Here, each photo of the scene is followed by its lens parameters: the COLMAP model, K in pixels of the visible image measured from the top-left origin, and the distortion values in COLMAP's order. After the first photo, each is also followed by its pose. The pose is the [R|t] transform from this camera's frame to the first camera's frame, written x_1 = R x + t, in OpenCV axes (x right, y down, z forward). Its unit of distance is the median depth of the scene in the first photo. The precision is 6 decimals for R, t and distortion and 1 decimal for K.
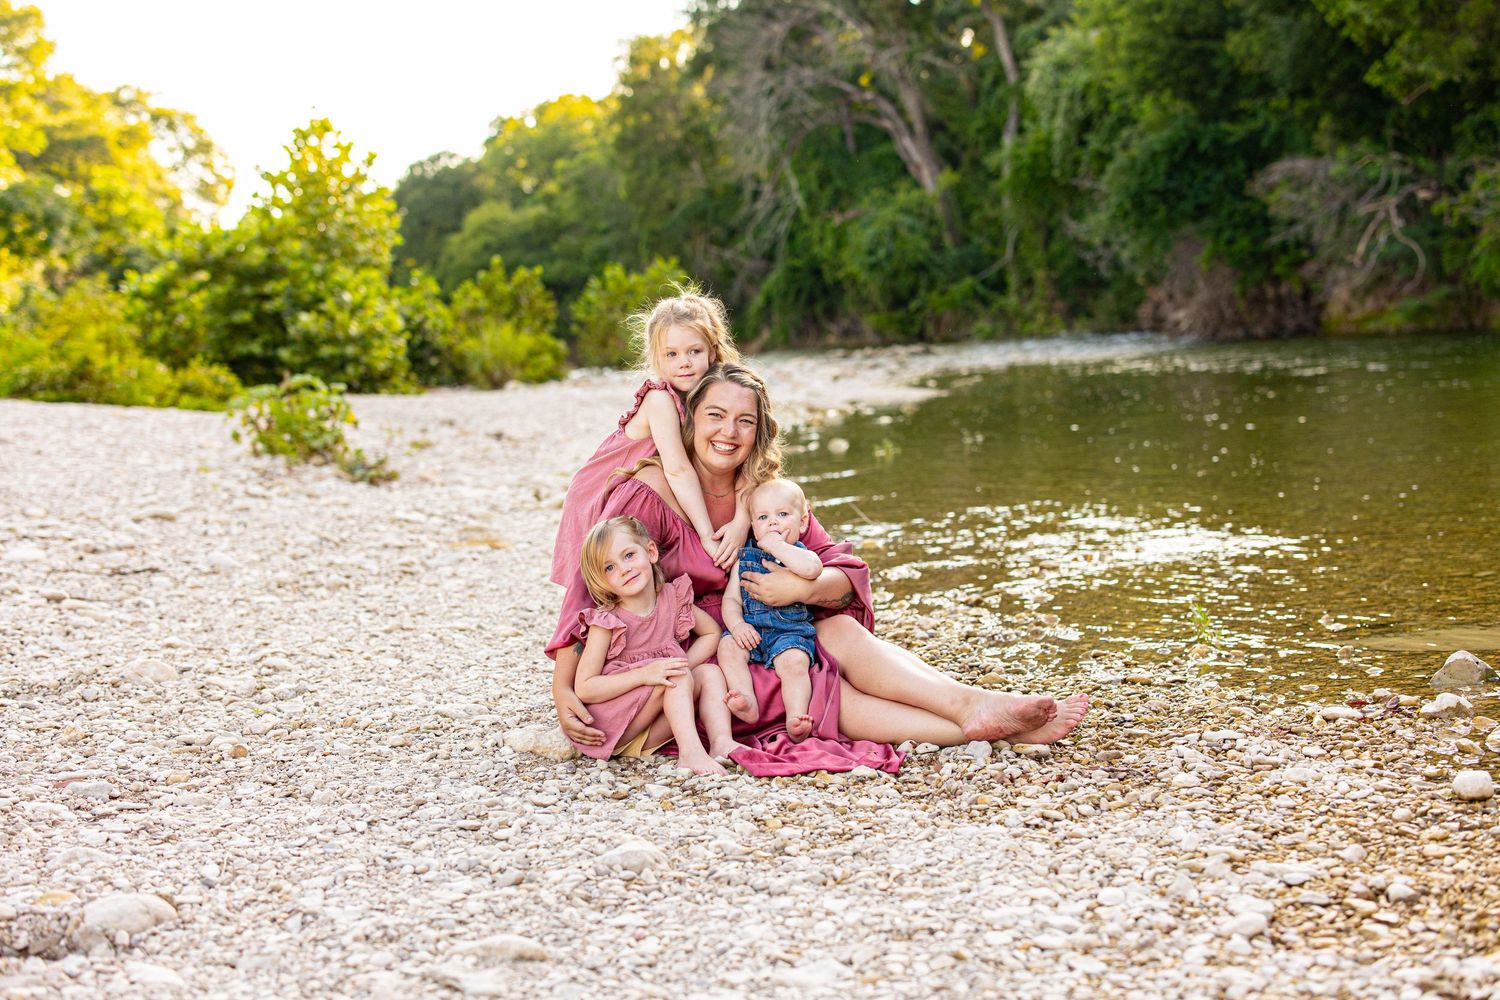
lens RADIAL K [[2159.2, 0, 753.0], [0, 2159.2, 498.4], [0, 0, 1]] dist [0.027017, 0.011266]
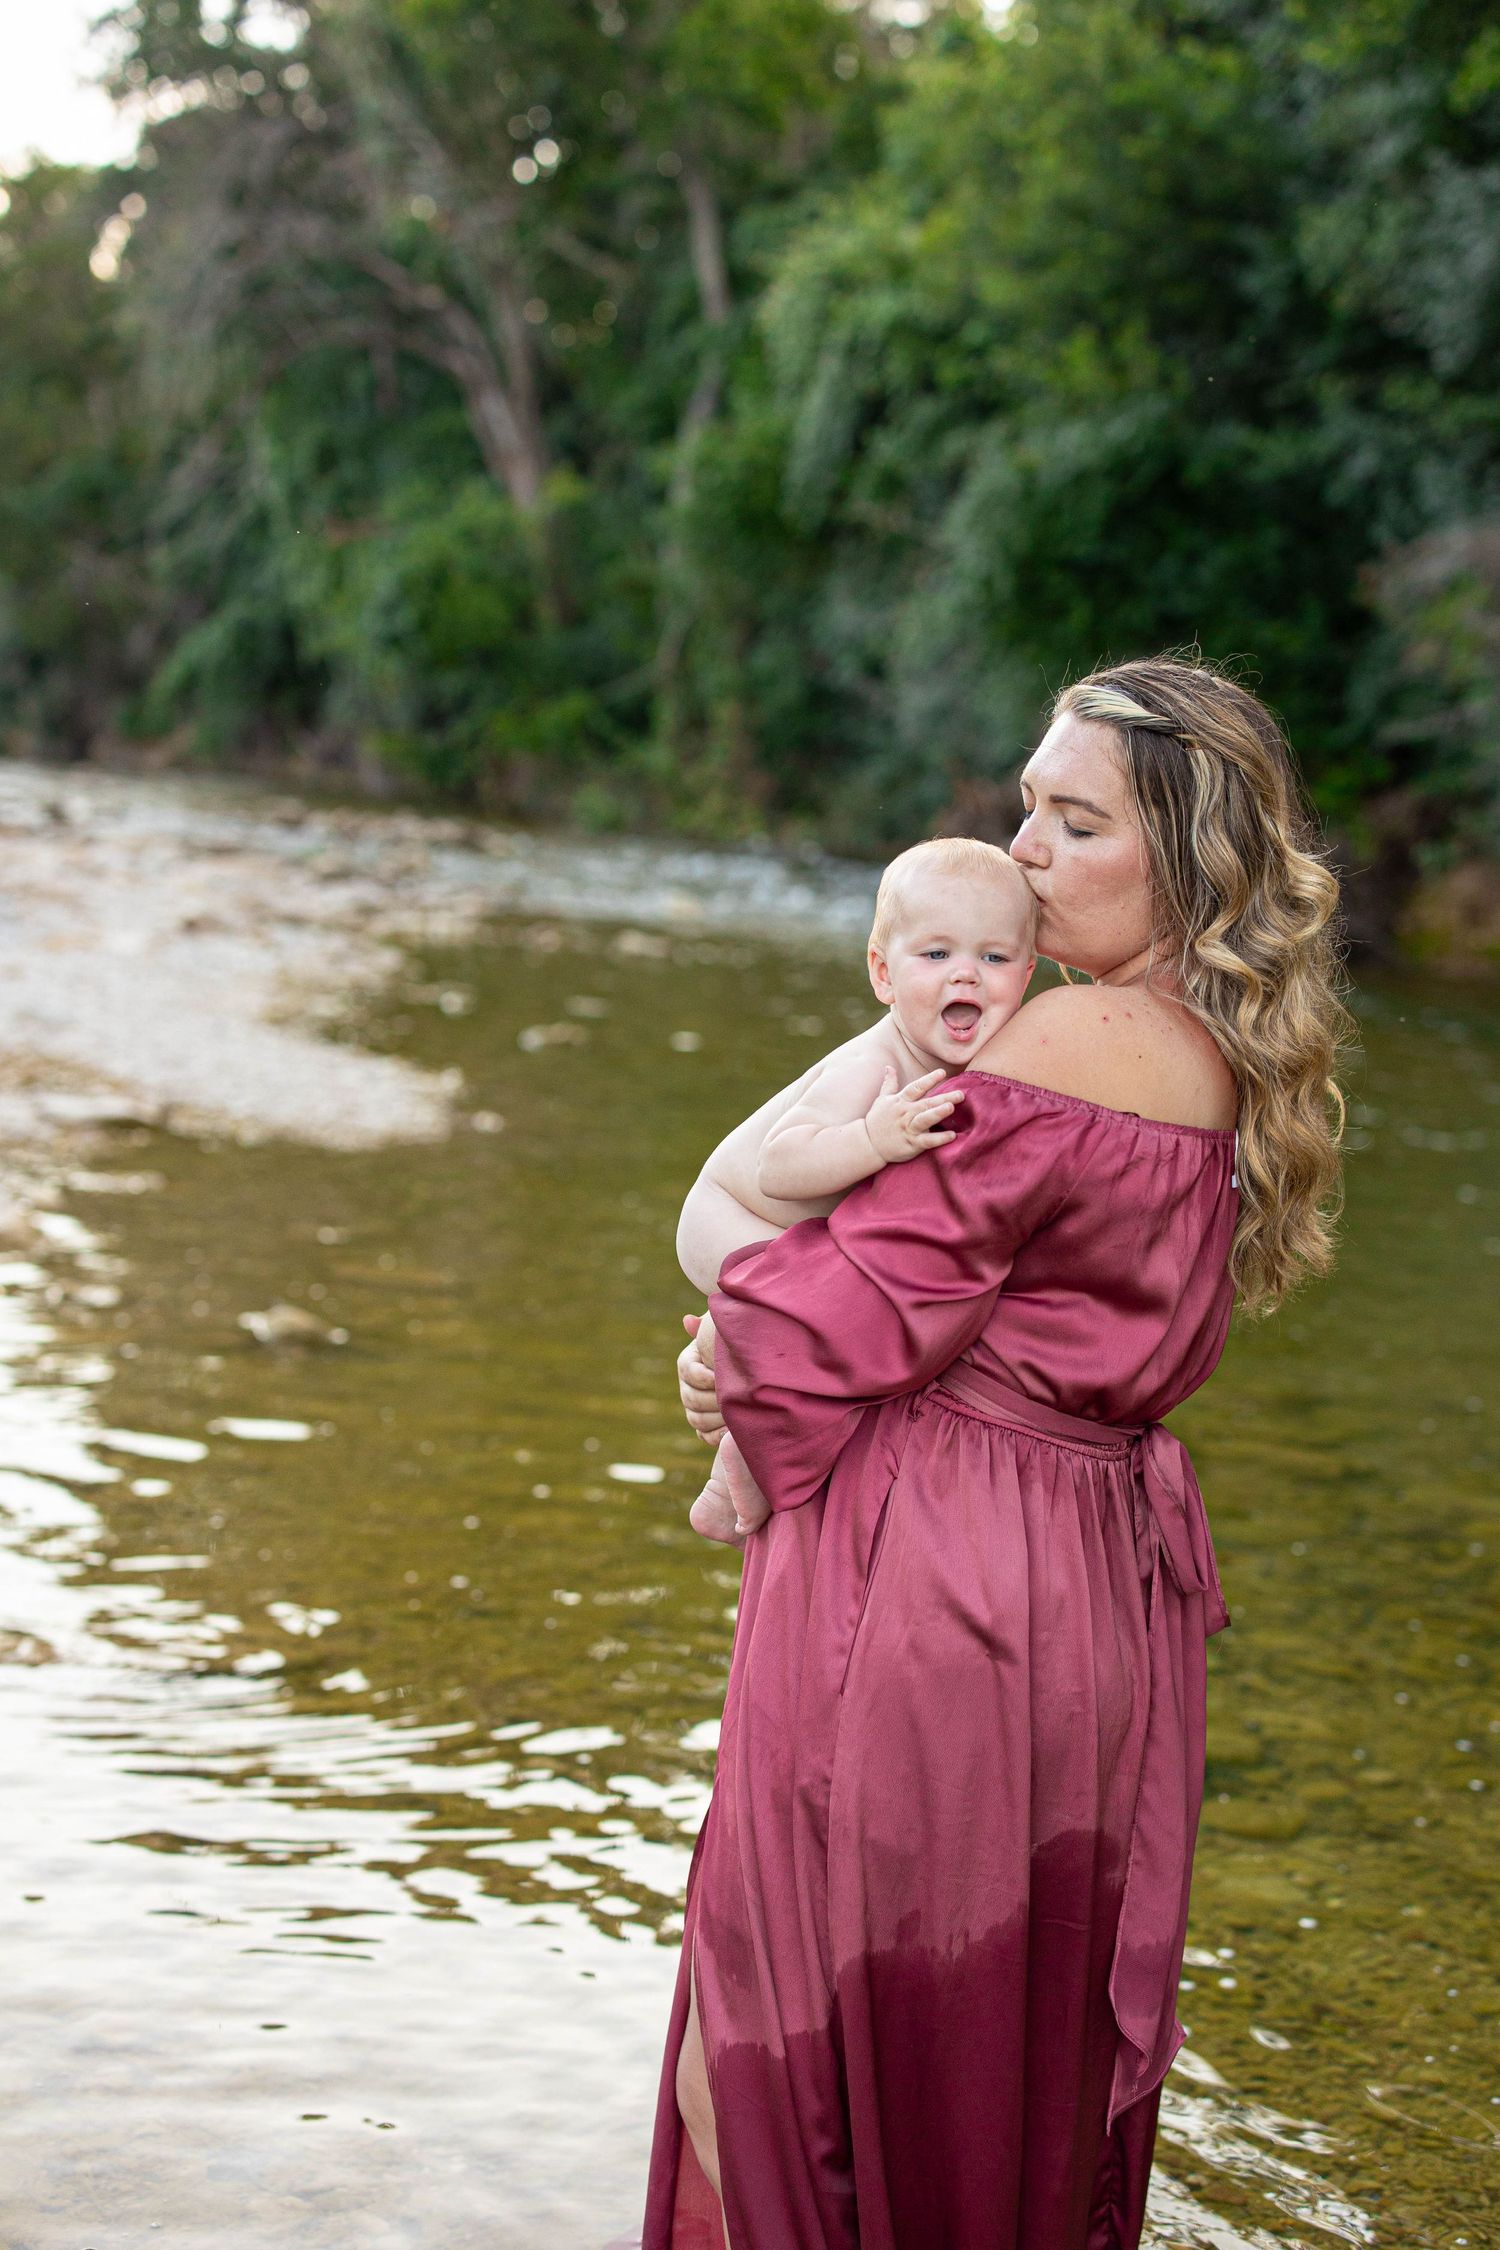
lens RADIAL K [[3281.1, 0, 750.0], [0, 3281.1, 1125.0], [0, 0, 1]] dist [0.016243, -0.035495]
pose [[0.975074, 0.137615, 0.174047, 0.033158], [-0.143424, 0.989434, 0.021190, -0.041200], [-0.169292, -0.045624, 0.984509, 0.393120]]
